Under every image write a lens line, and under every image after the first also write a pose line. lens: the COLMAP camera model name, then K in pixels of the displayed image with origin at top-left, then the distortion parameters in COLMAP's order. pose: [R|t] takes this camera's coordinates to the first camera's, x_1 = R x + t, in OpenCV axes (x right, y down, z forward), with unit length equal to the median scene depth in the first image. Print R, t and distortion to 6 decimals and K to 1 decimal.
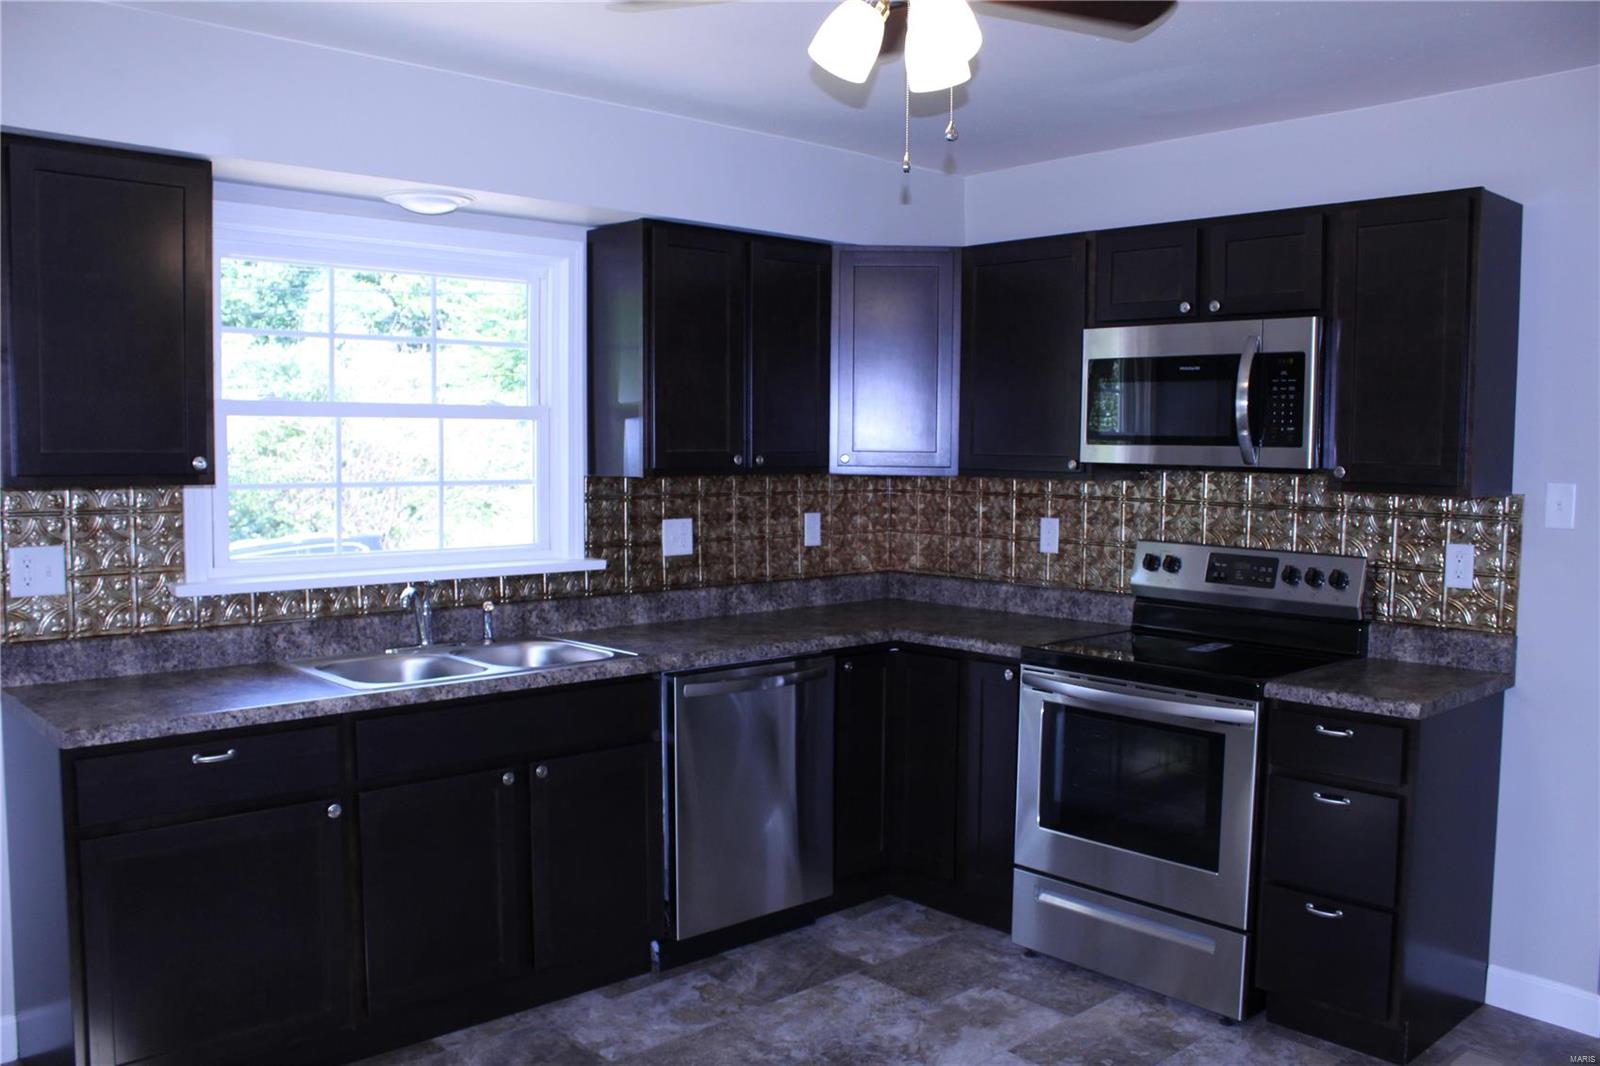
lens RADIAL K [[1331.2, 0, 803.8], [0, 1331.2, 533.8], [0, 0, 1]] dist [-0.173597, 0.131700]
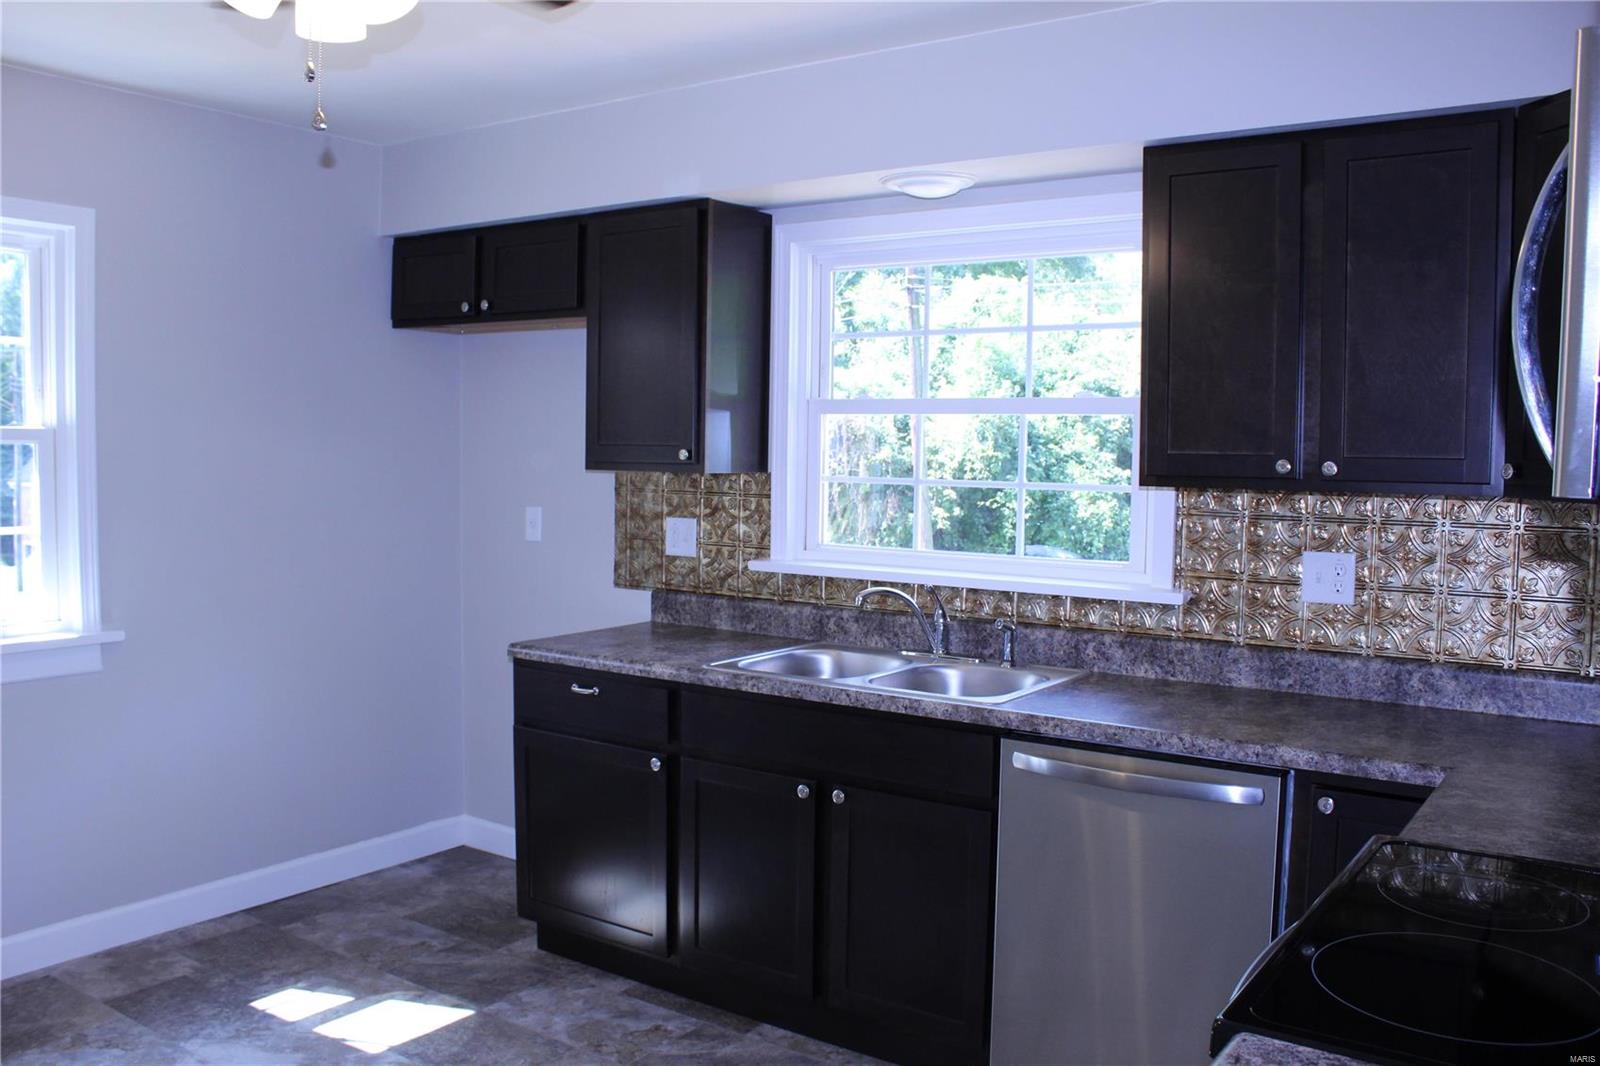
lens RADIAL K [[1463.3, 0, 798.8], [0, 1463.3, 502.7], [0, 0, 1]] dist [-0.181770, 0.167649]
pose [[0.180527, 0.036474, -0.982894, 0.673569], [-0.078027, 0.996694, 0.022655, -0.036492], [0.980470, 0.072602, 0.182776, 0.658000]]
